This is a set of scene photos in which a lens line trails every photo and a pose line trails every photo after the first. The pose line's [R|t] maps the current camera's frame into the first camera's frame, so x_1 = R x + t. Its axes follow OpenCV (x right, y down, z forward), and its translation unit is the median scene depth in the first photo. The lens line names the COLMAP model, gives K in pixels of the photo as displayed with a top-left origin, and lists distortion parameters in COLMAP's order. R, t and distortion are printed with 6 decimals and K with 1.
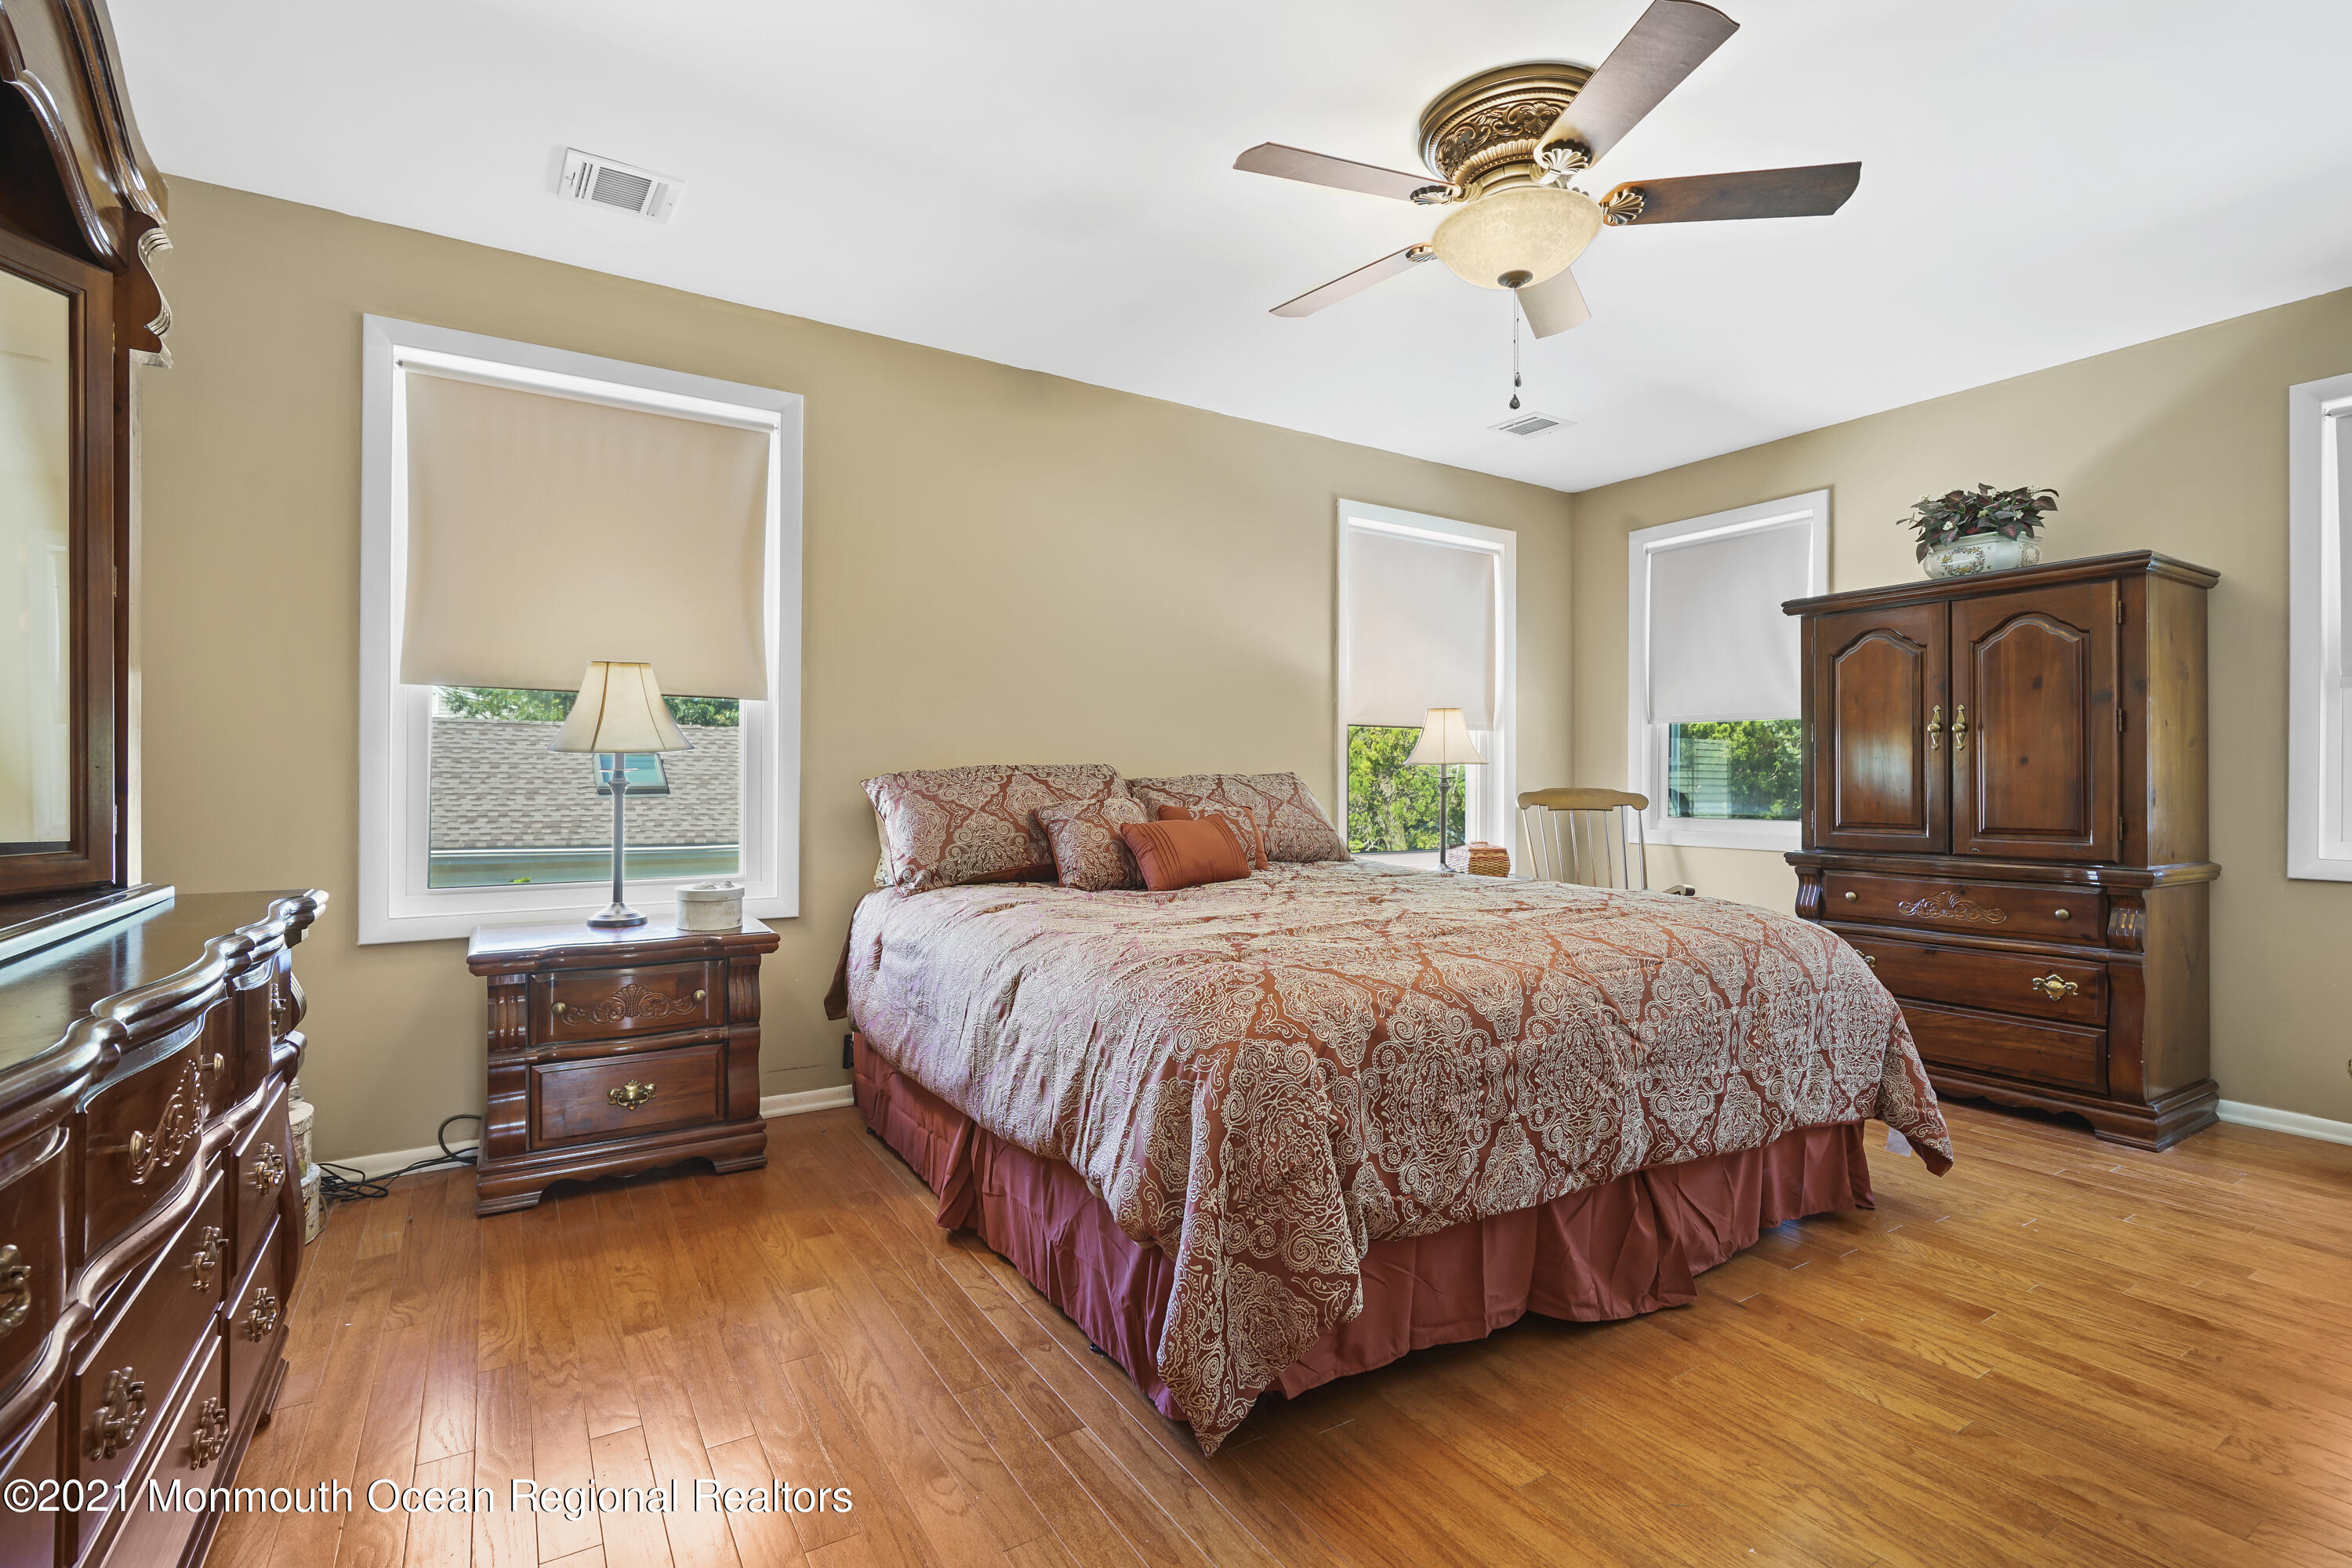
lens RADIAL K [[1023.1, 0, 1134.1], [0, 1023.1, 780.4], [0, 0, 1]] dist [0.001692, 0.000336]
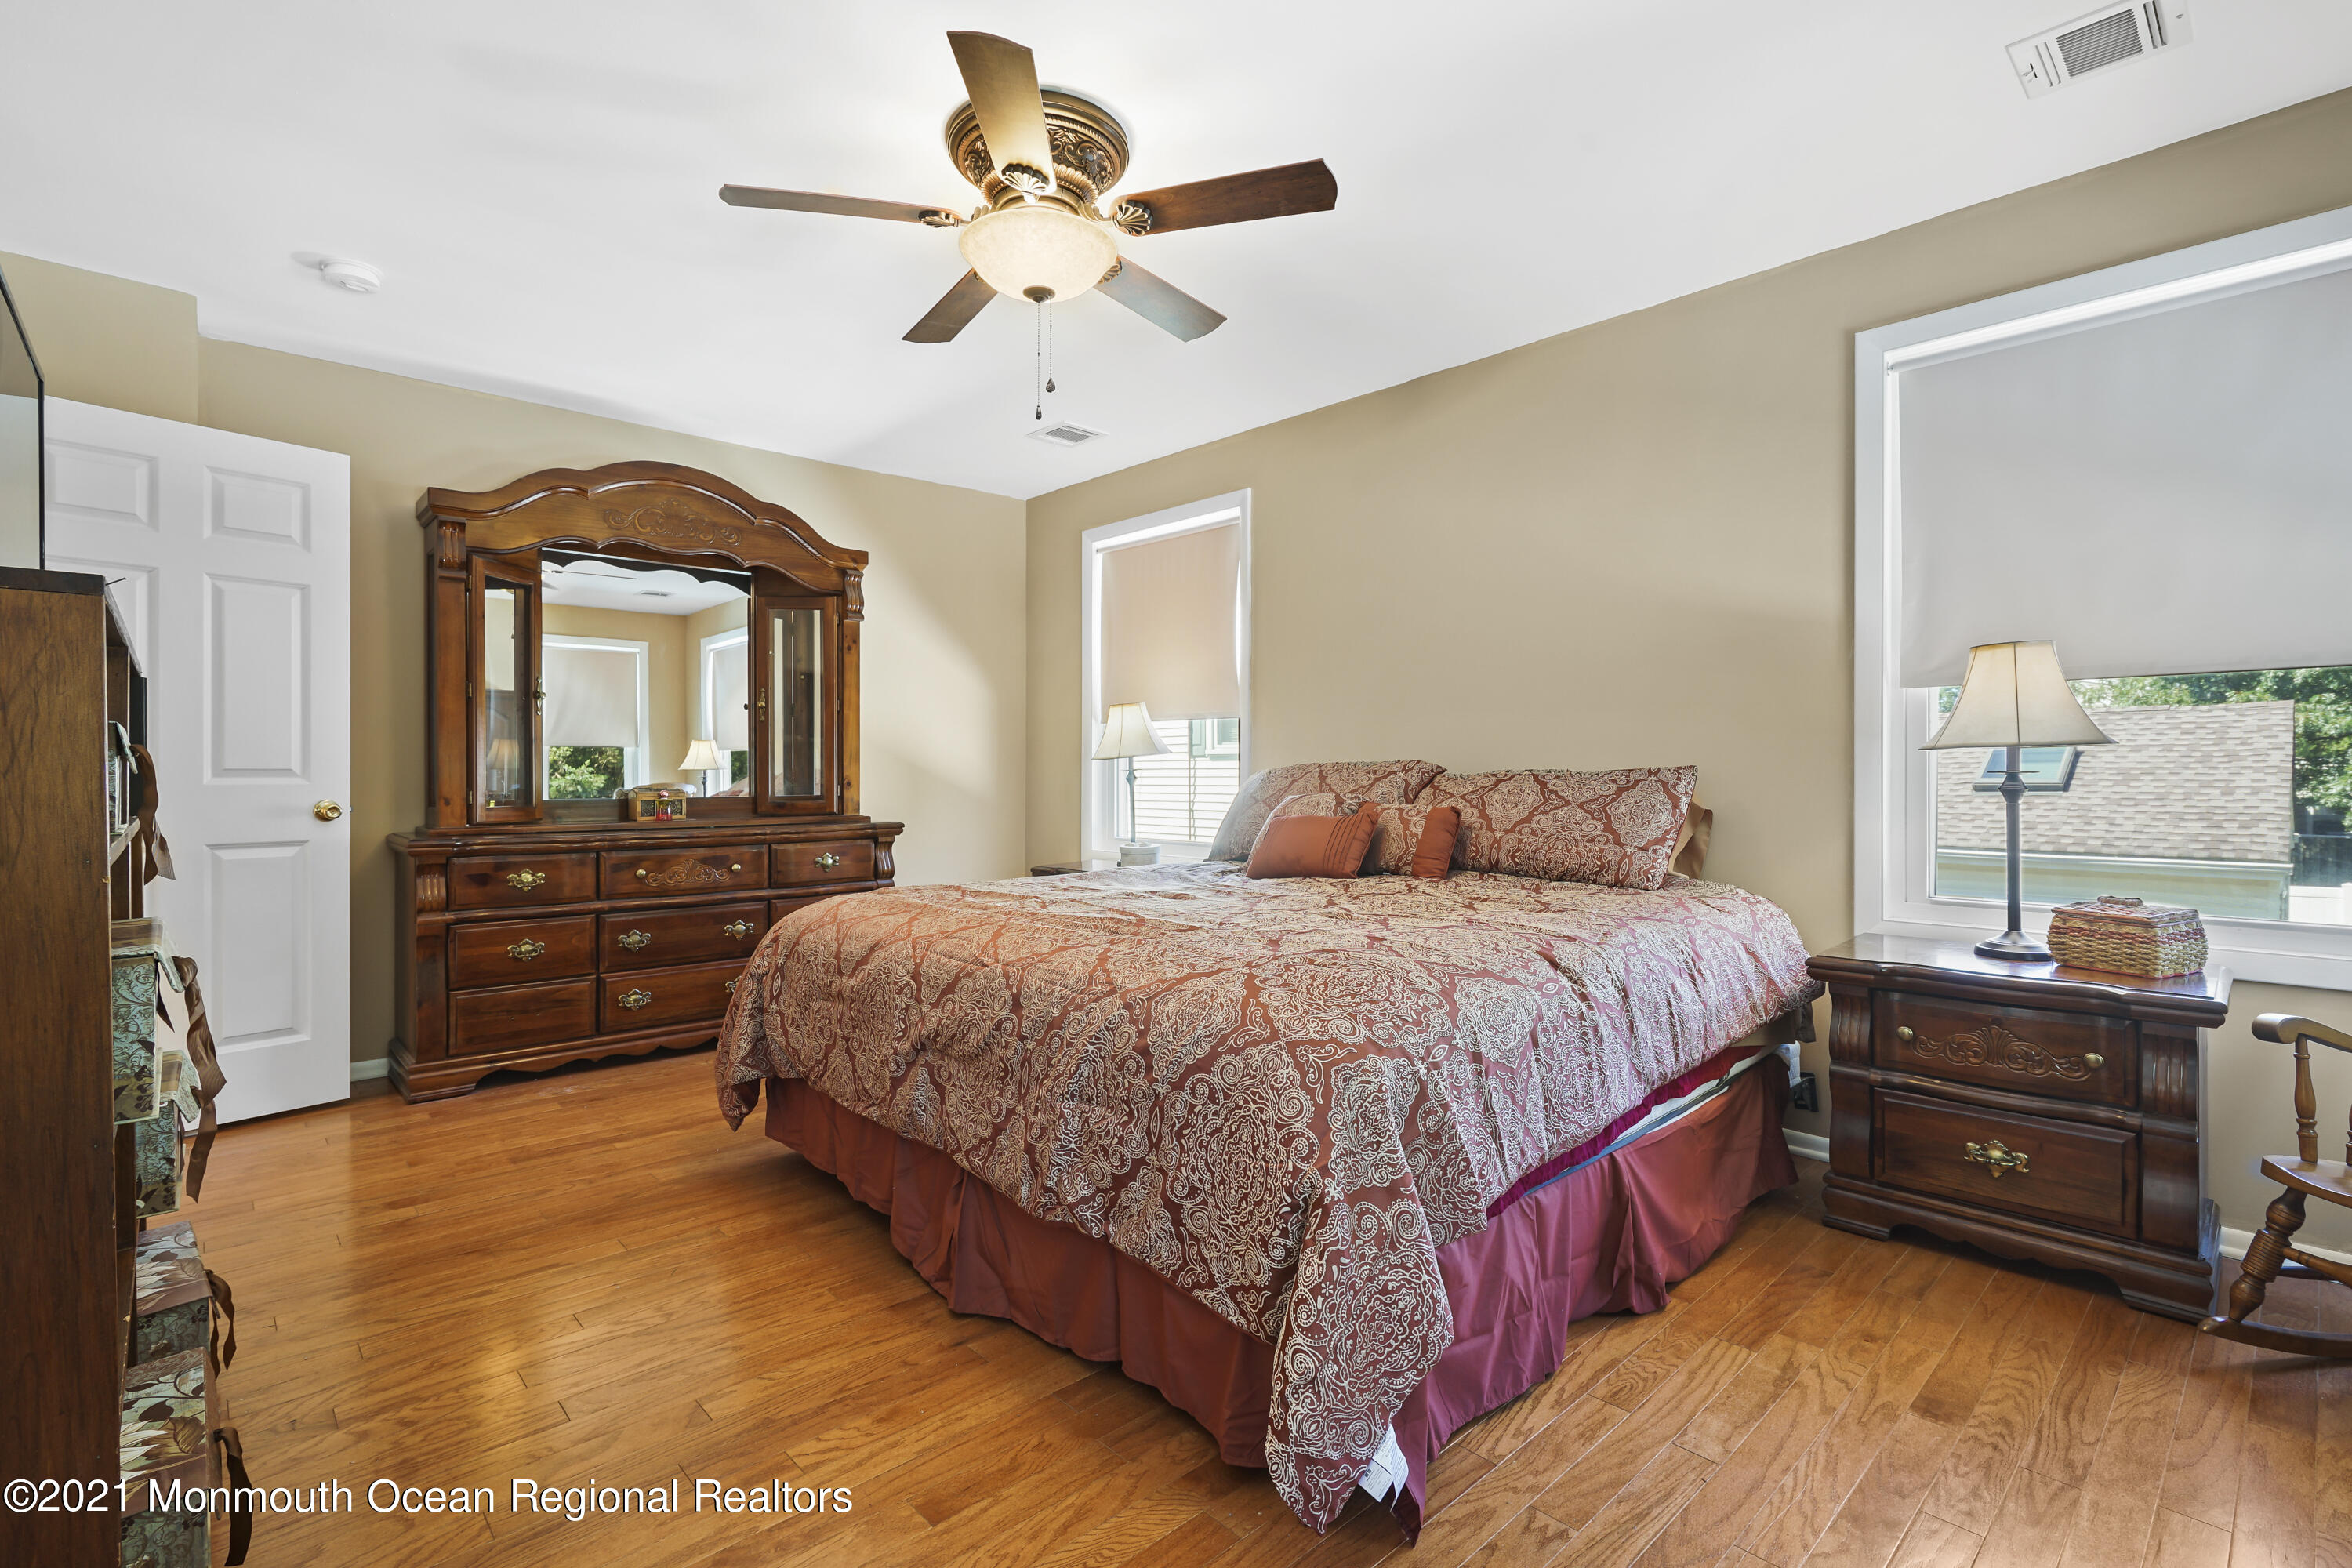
lens RADIAL K [[1072.7, 0, 1169.3], [0, 1072.7, 785.8], [0, 0, 1]] dist [-0.001663, 0.000461]
pose [[0.191544, -0.000902, -0.981484, 0.260140], [0.003103, 0.999995, -0.000313, -0.002198], [0.981479, -0.002985, 0.191546, 0.163162]]
